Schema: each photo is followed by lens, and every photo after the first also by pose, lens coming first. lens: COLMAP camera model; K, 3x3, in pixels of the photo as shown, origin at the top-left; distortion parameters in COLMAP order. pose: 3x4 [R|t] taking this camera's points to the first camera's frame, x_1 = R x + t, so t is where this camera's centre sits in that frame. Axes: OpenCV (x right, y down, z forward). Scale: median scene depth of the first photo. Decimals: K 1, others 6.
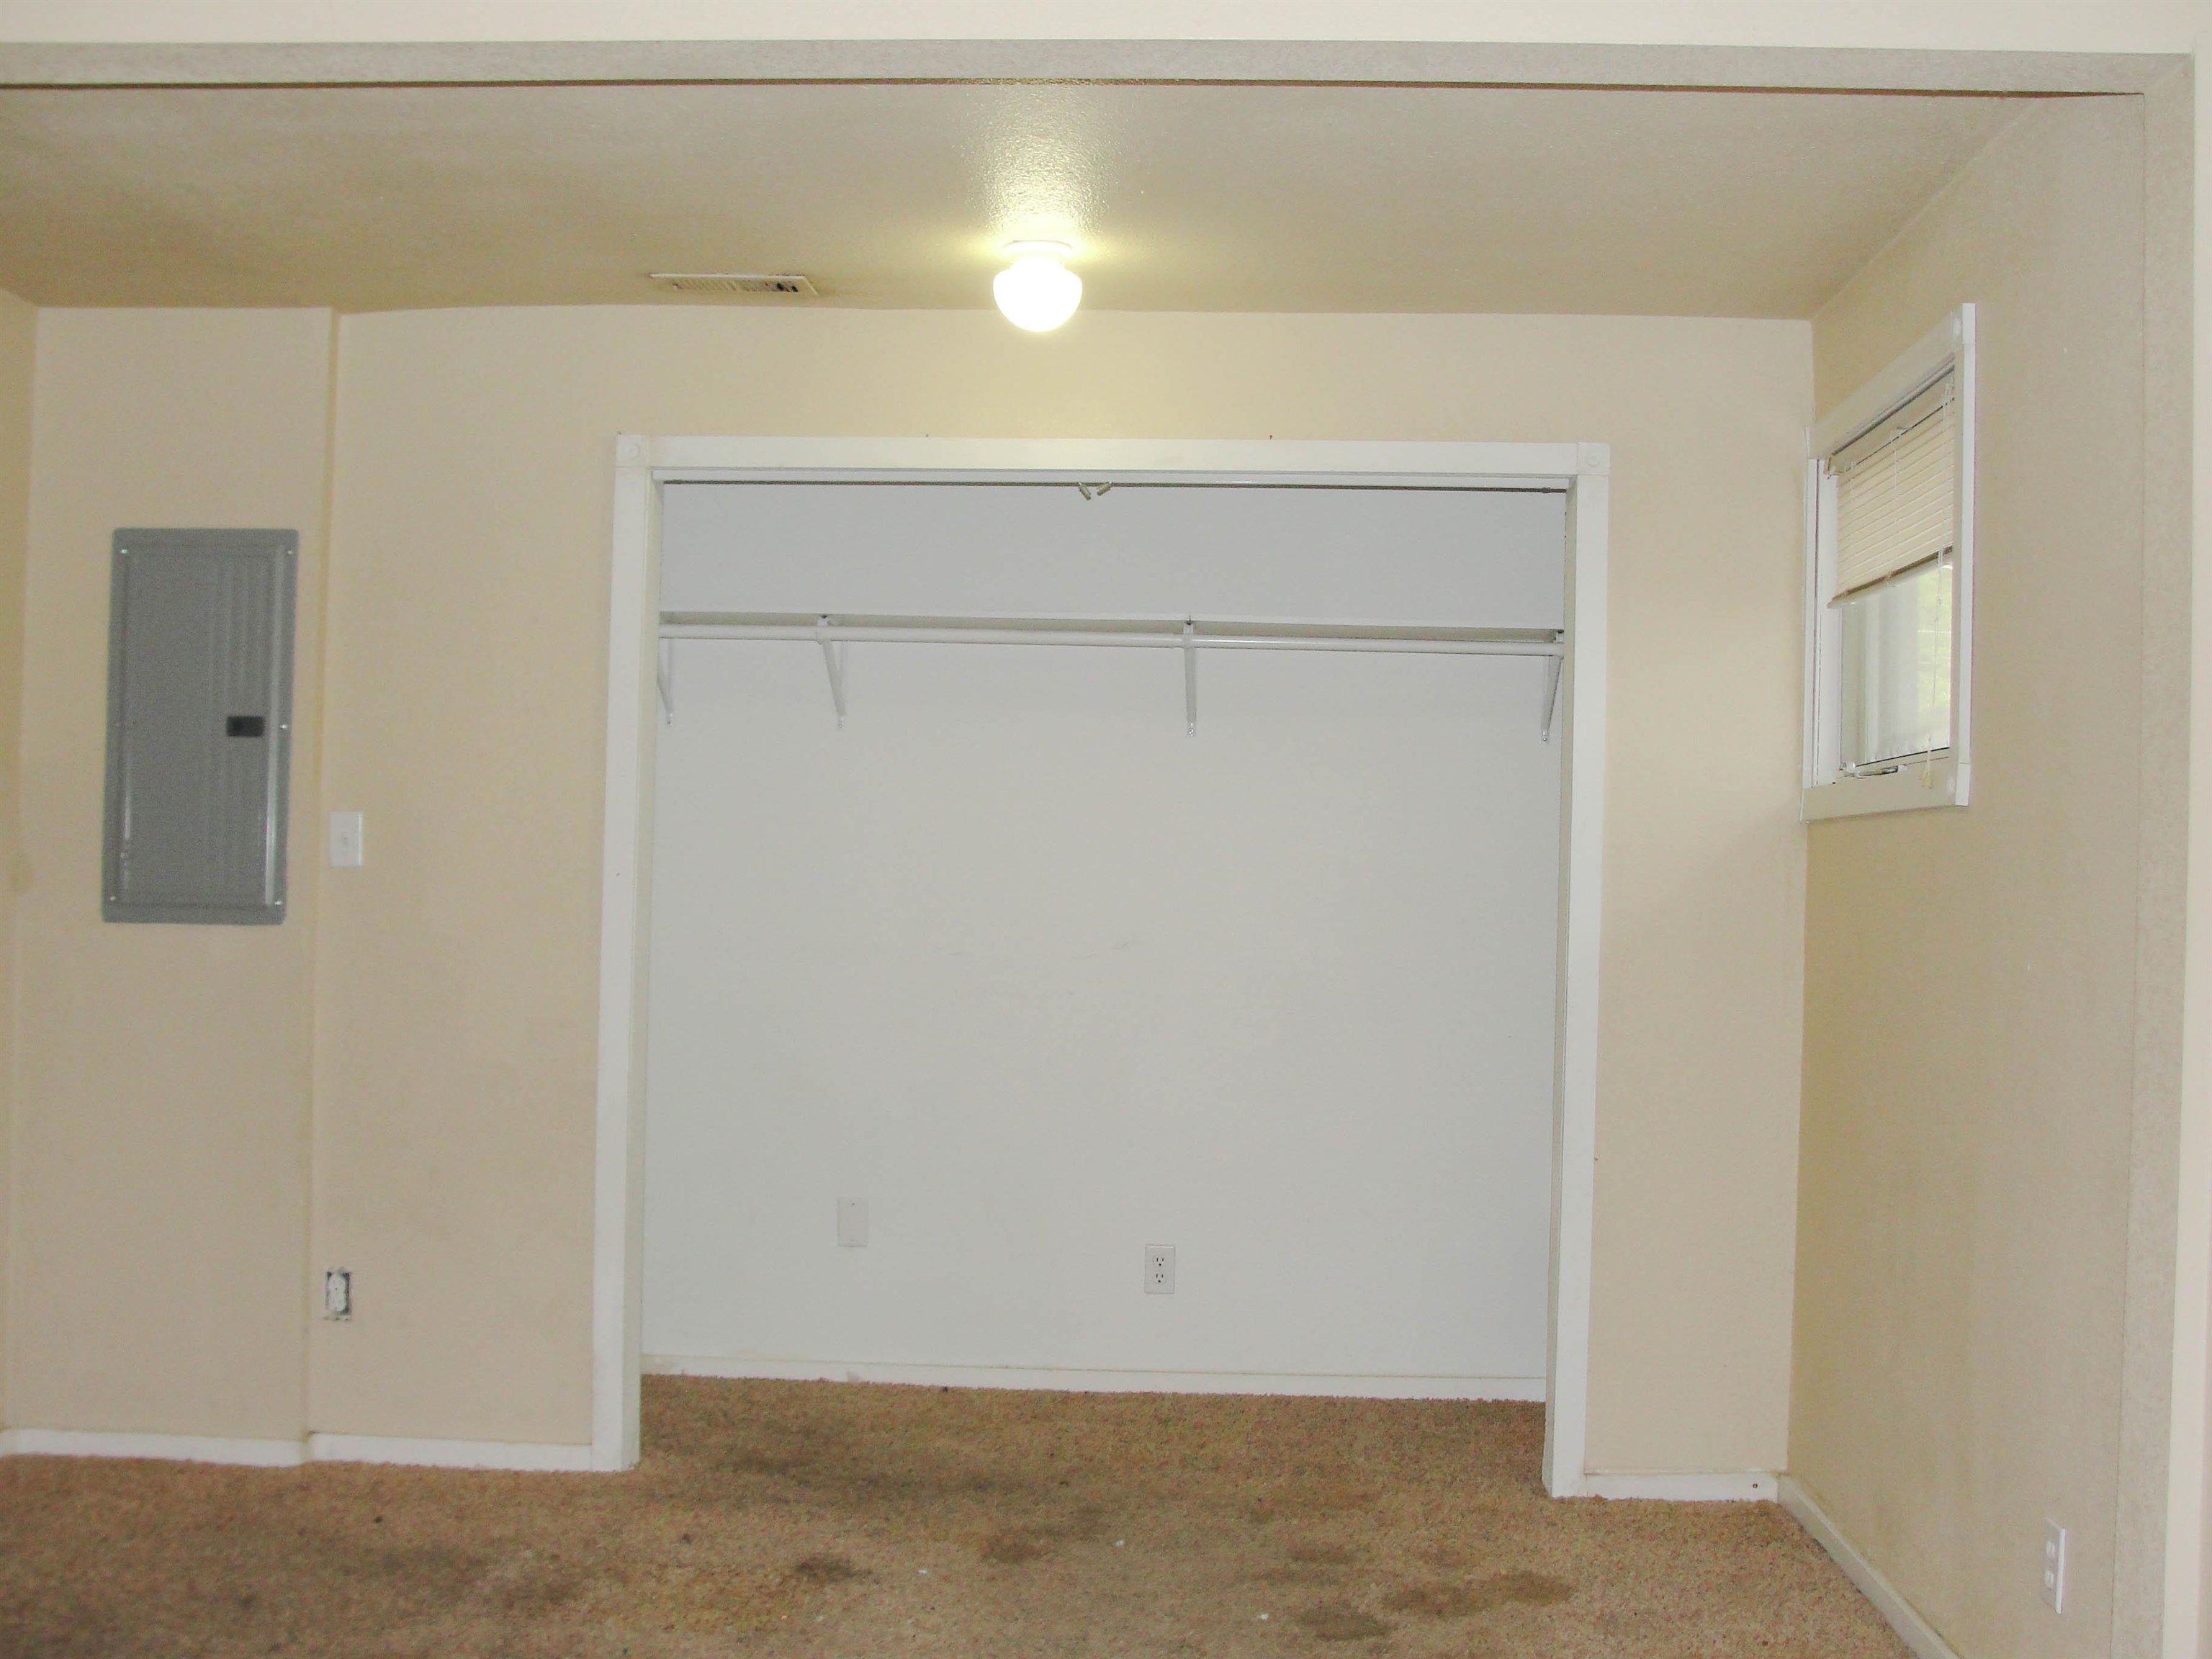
lens RADIAL K [[2535.5, 0, 1109.7], [0, 2535.5, 815.3], [0, 0, 1]] dist [-0.206859, 0.243145]
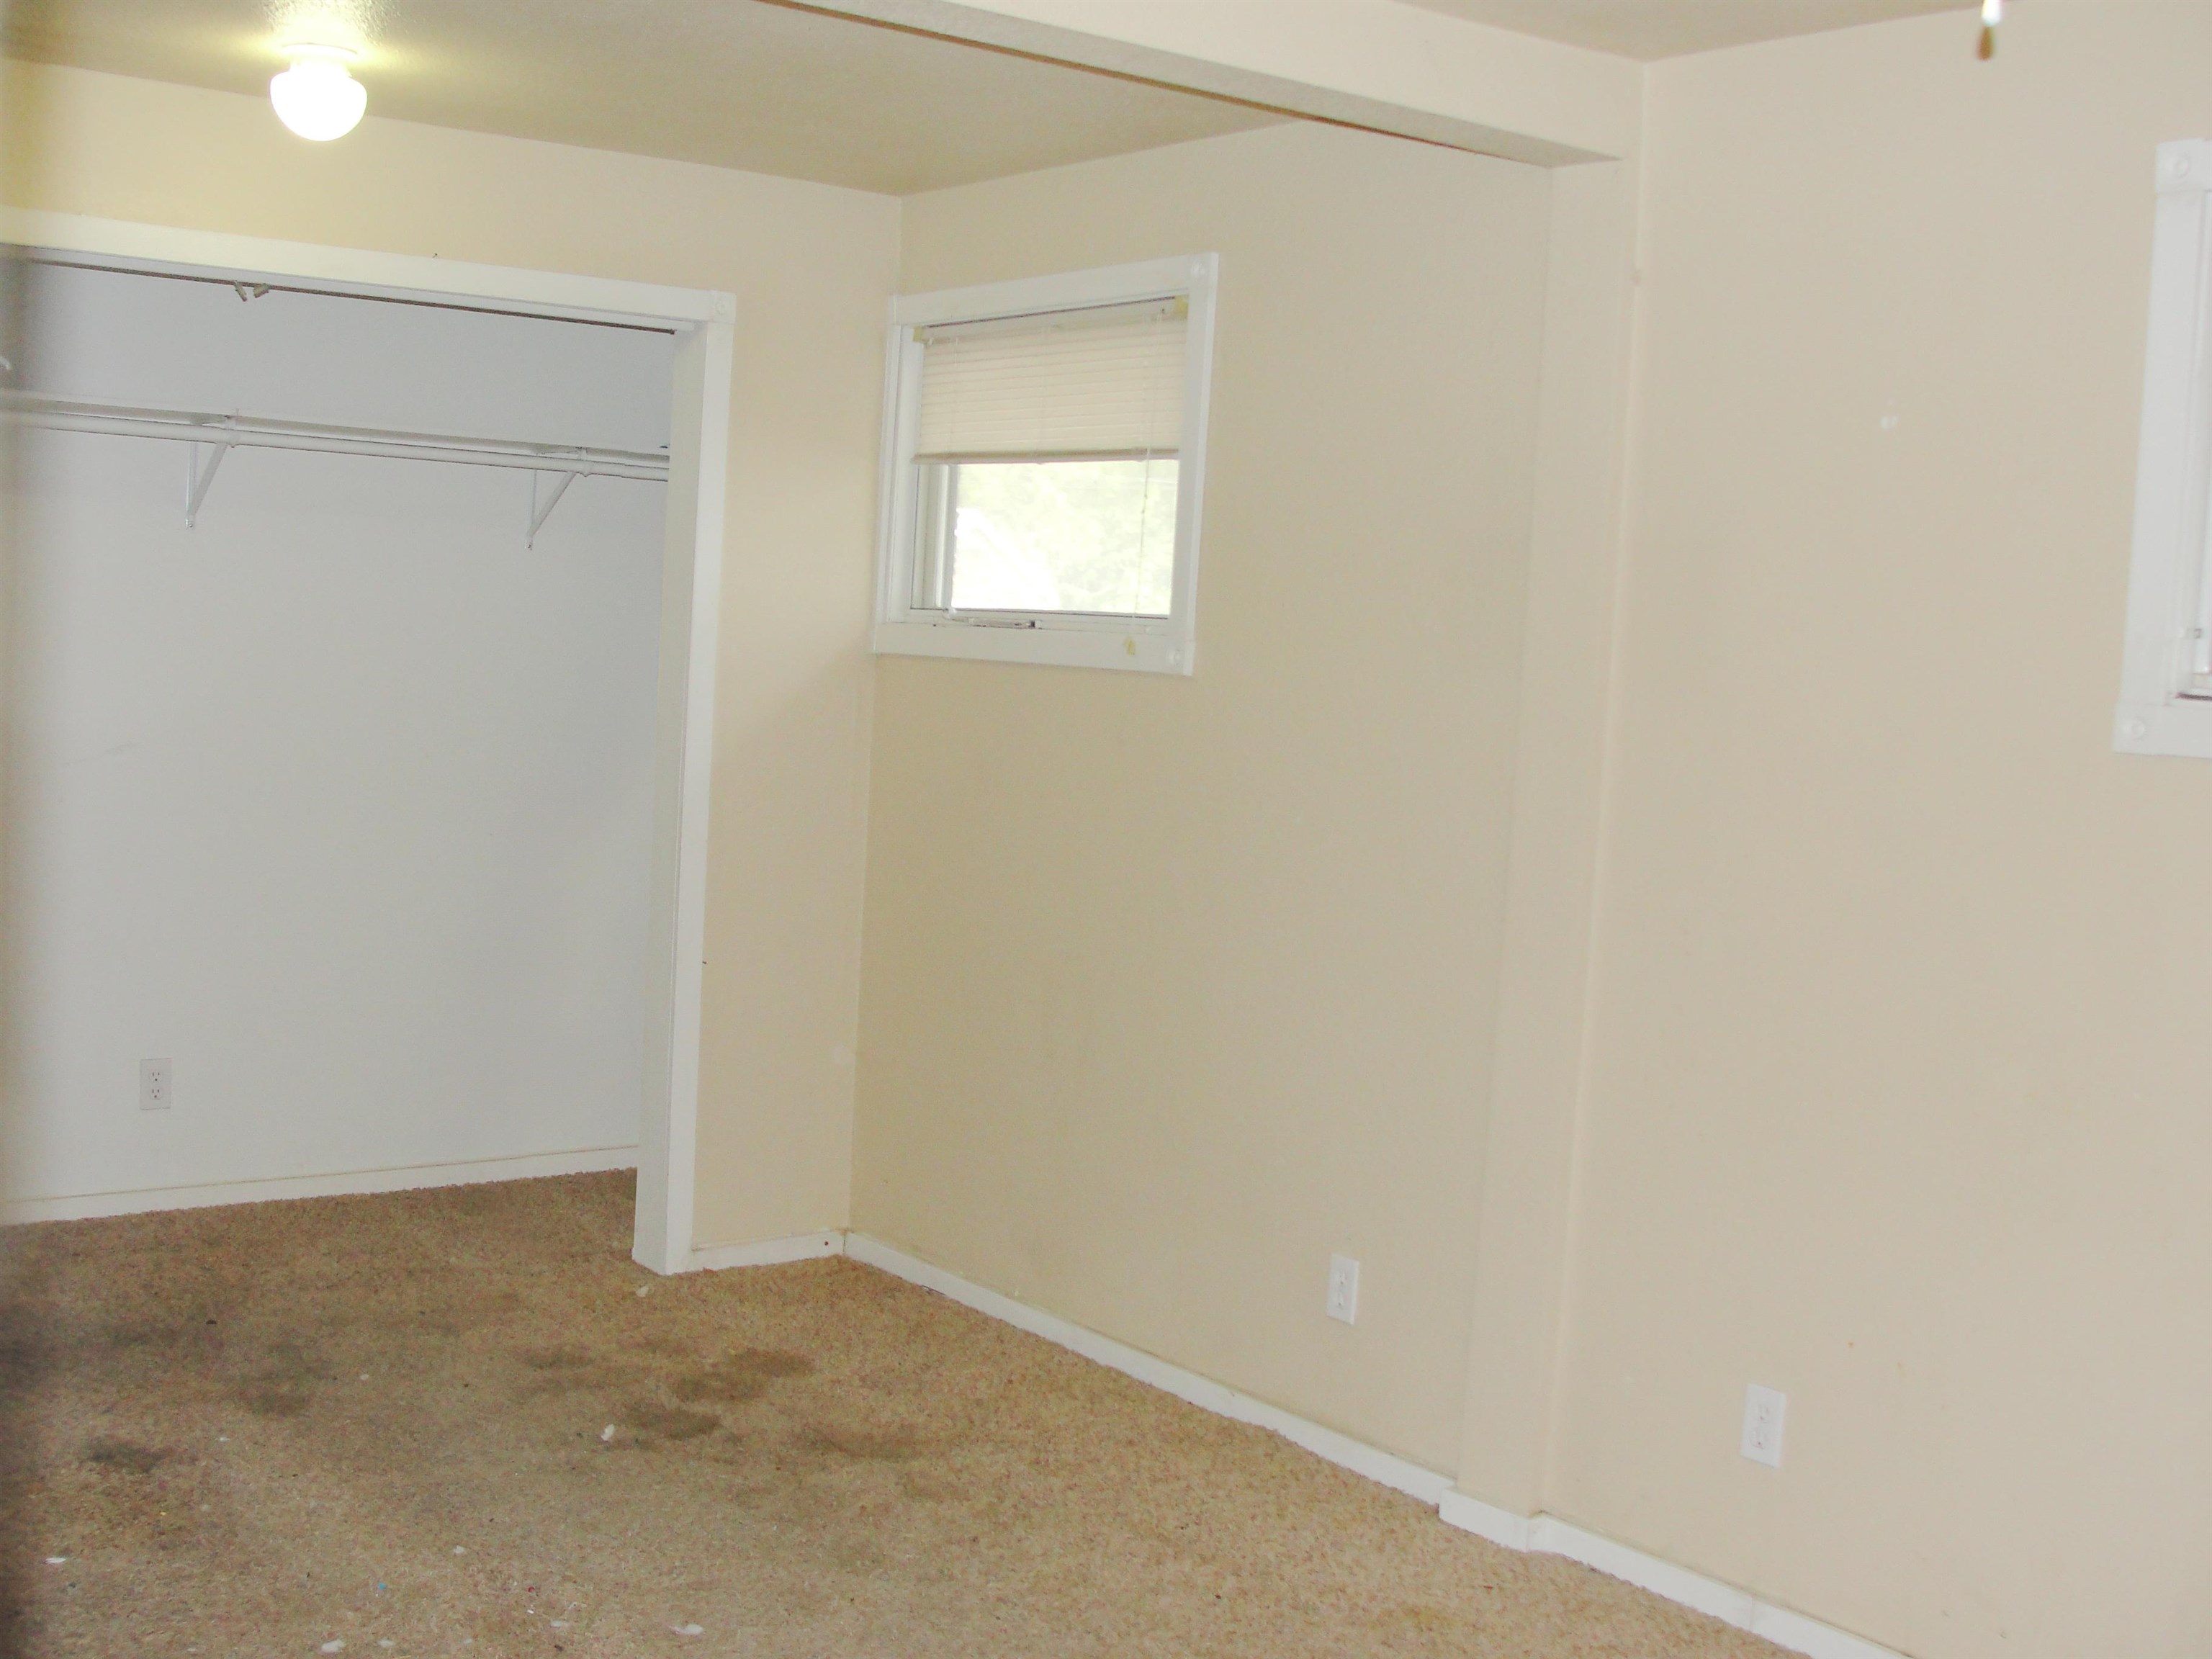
lens RADIAL K [[2535.5, 0, 1109.7], [0, 2535.5, 815.3], [0, 0, 1]] dist [-0.206859, 0.243145]
pose [[0.755893, -0.026573, 0.654156, -0.386381], [-0.055378, 0.993000, 0.104329, -0.049656], [-0.652349, -0.115087, 0.749130, 0.078854]]
